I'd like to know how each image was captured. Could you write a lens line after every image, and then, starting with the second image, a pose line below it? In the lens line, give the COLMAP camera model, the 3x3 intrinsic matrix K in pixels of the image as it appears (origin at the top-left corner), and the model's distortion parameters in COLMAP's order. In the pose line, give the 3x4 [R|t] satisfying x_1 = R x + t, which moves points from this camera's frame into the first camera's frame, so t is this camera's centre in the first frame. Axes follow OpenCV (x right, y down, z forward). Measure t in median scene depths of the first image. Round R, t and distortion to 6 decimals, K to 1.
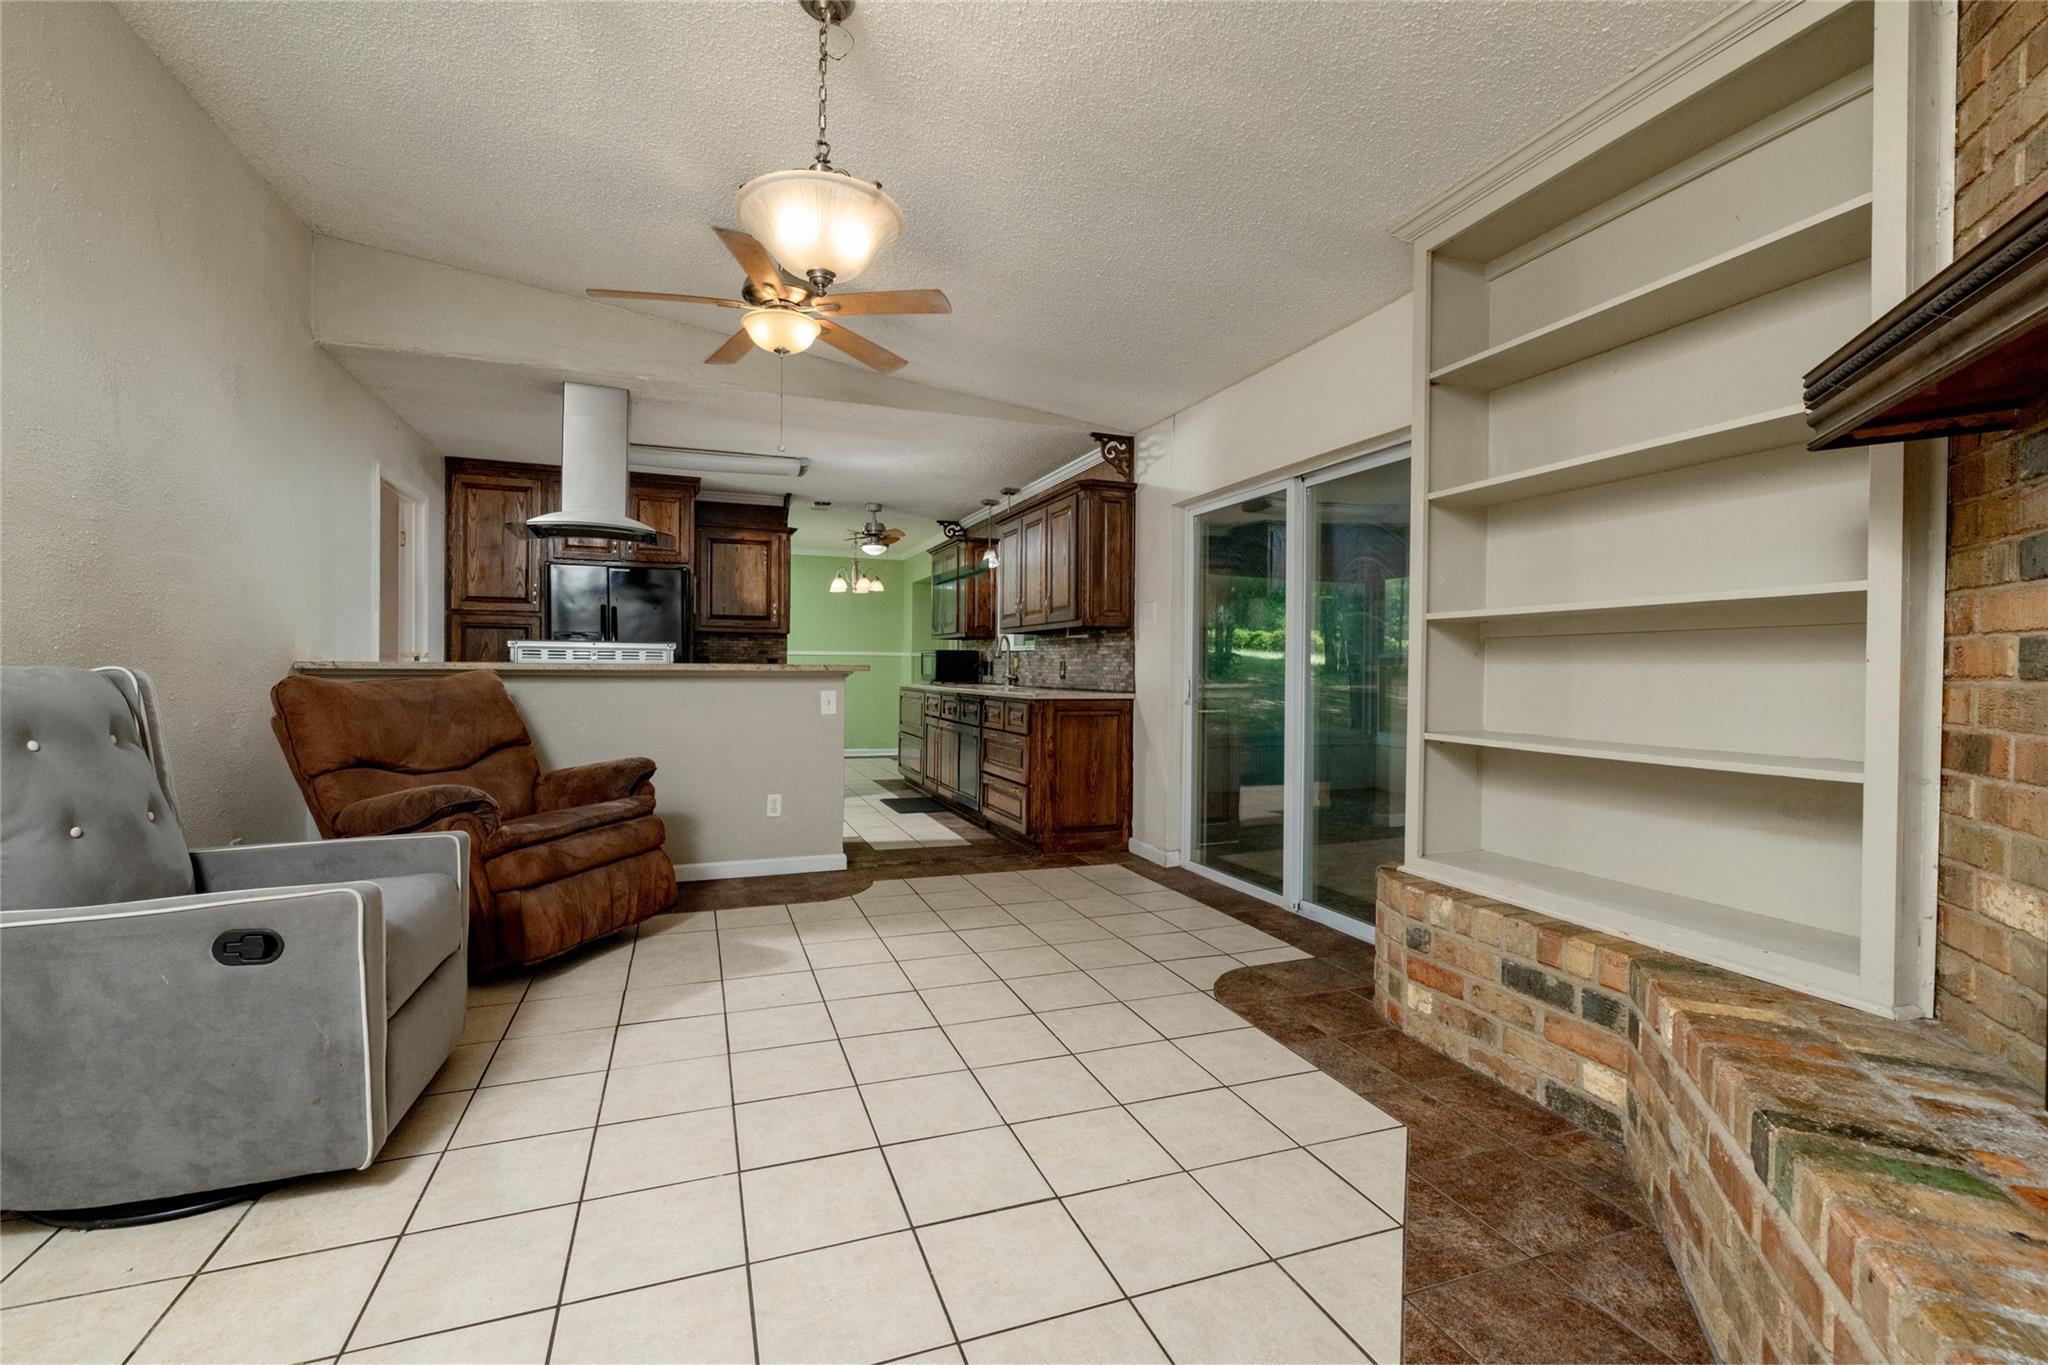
lens RADIAL K [[882.8, 0, 1024.0], [0, 882.8, 679.0], [0, 0, 1]] dist [-0.003411, 0.005165]
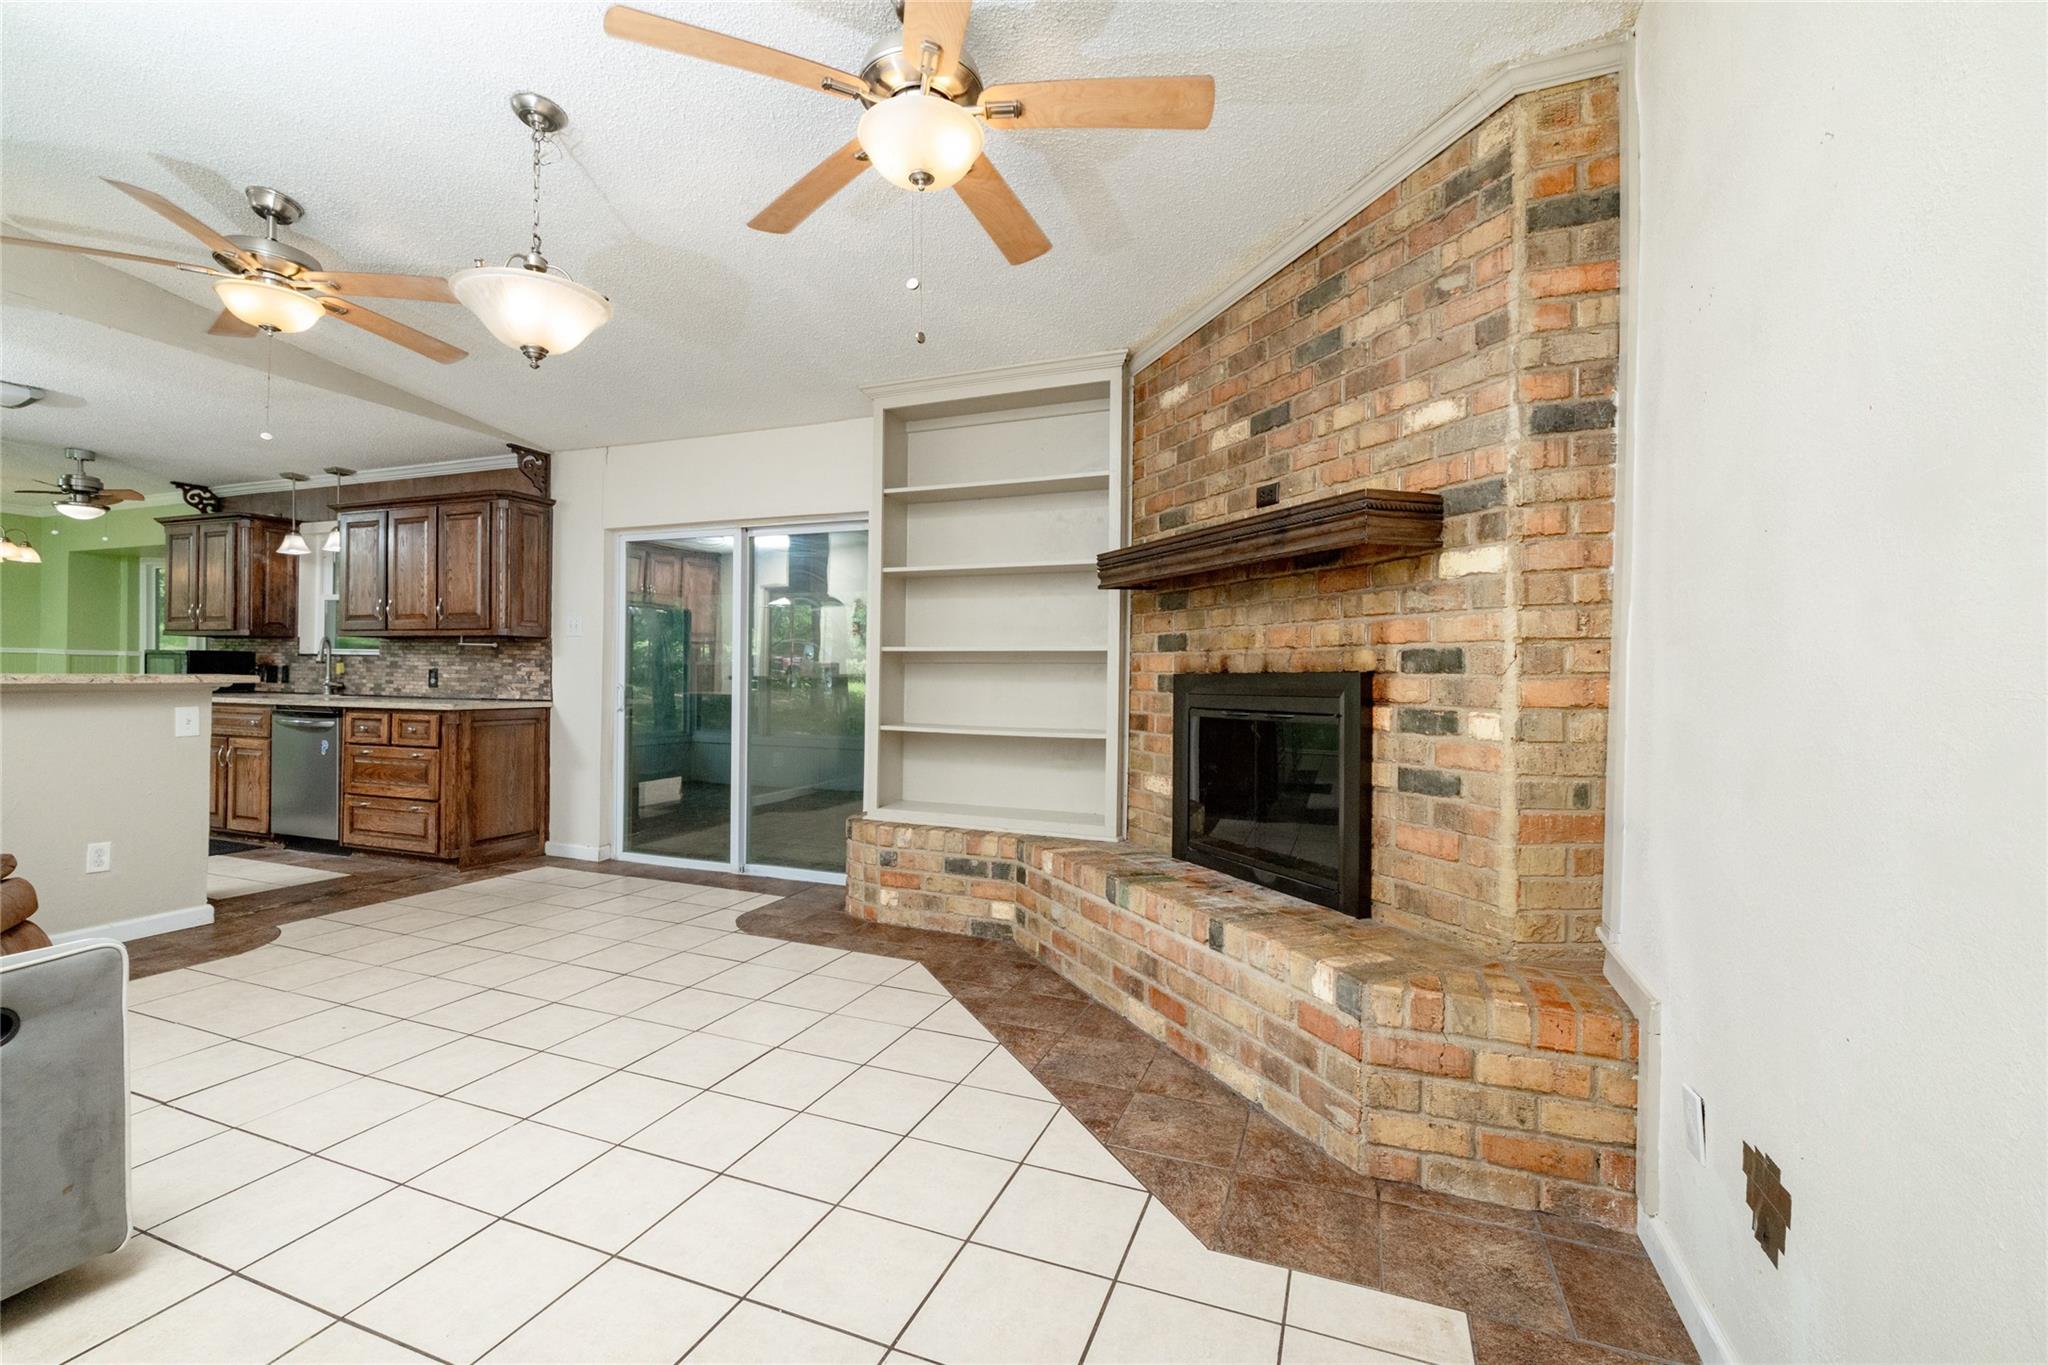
lens RADIAL K [[882.8, 0, 1024.0], [0, 882.8, 679.0], [0, 0, 1]] dist [-0.003411, 0.005165]
pose [[0.664344, -0.000525, 0.747427, -0.539572], [0.000602, 1.000000, 0.000167, -0.020185], [-0.747427, 0.000339, 0.664344, -0.200506]]
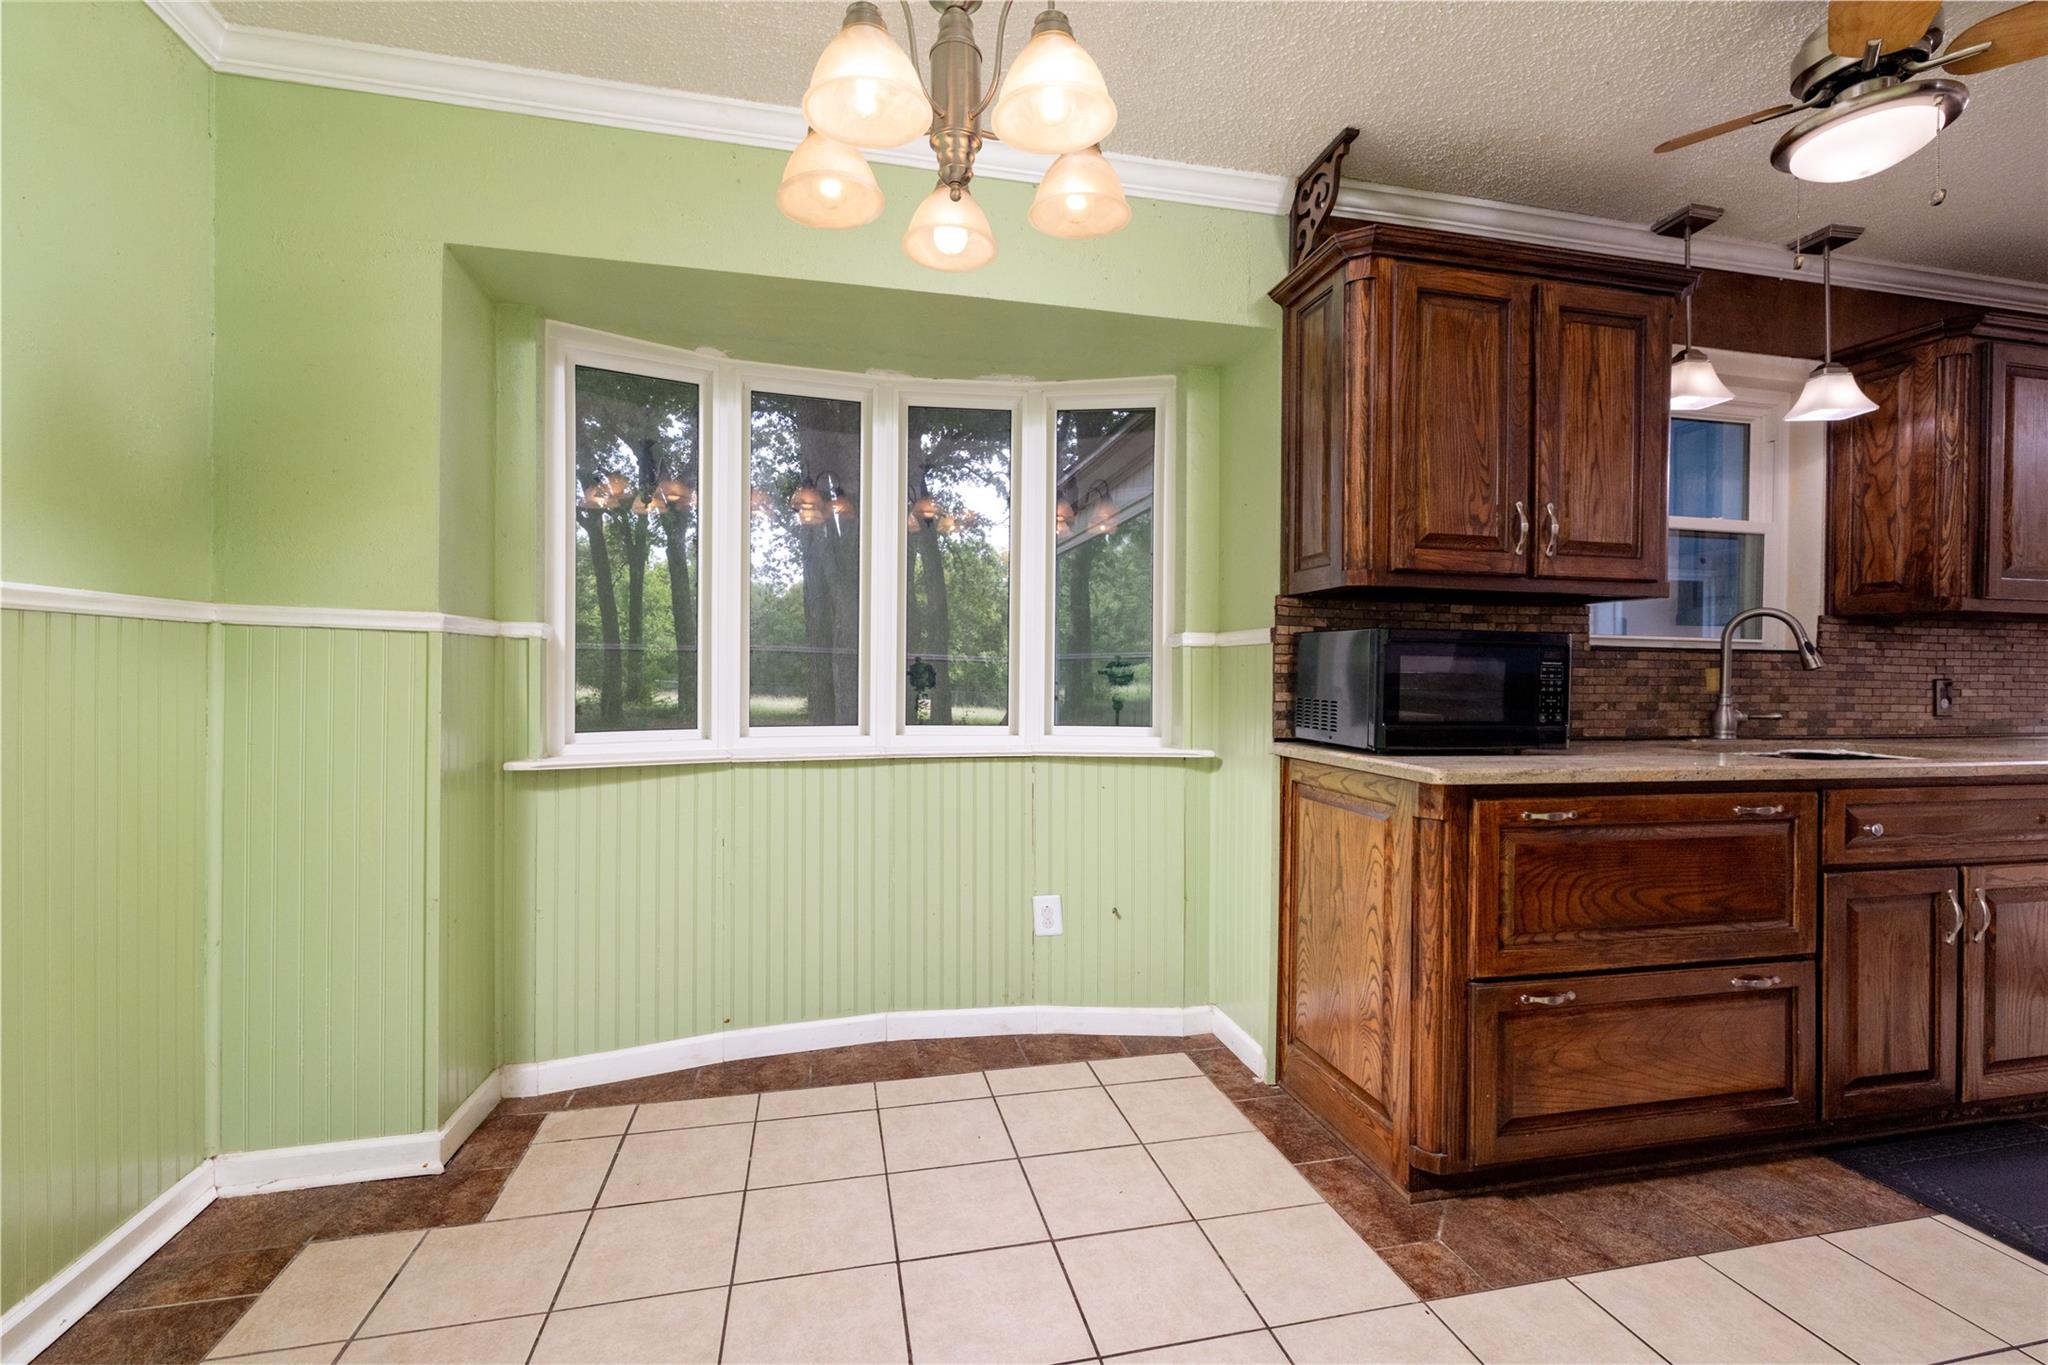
lens RADIAL K [[882.8, 0, 1024.0], [0, 882.8, 679.0], [0, 0, 1]] dist [-0.003411, 0.005165]
pose [[0.123684, -0.011212, 0.992258, -1.115373], [0.007939, 0.999915, 0.010309, -0.065840], [-0.992290, 0.006603, 0.123762, 3.245094]]
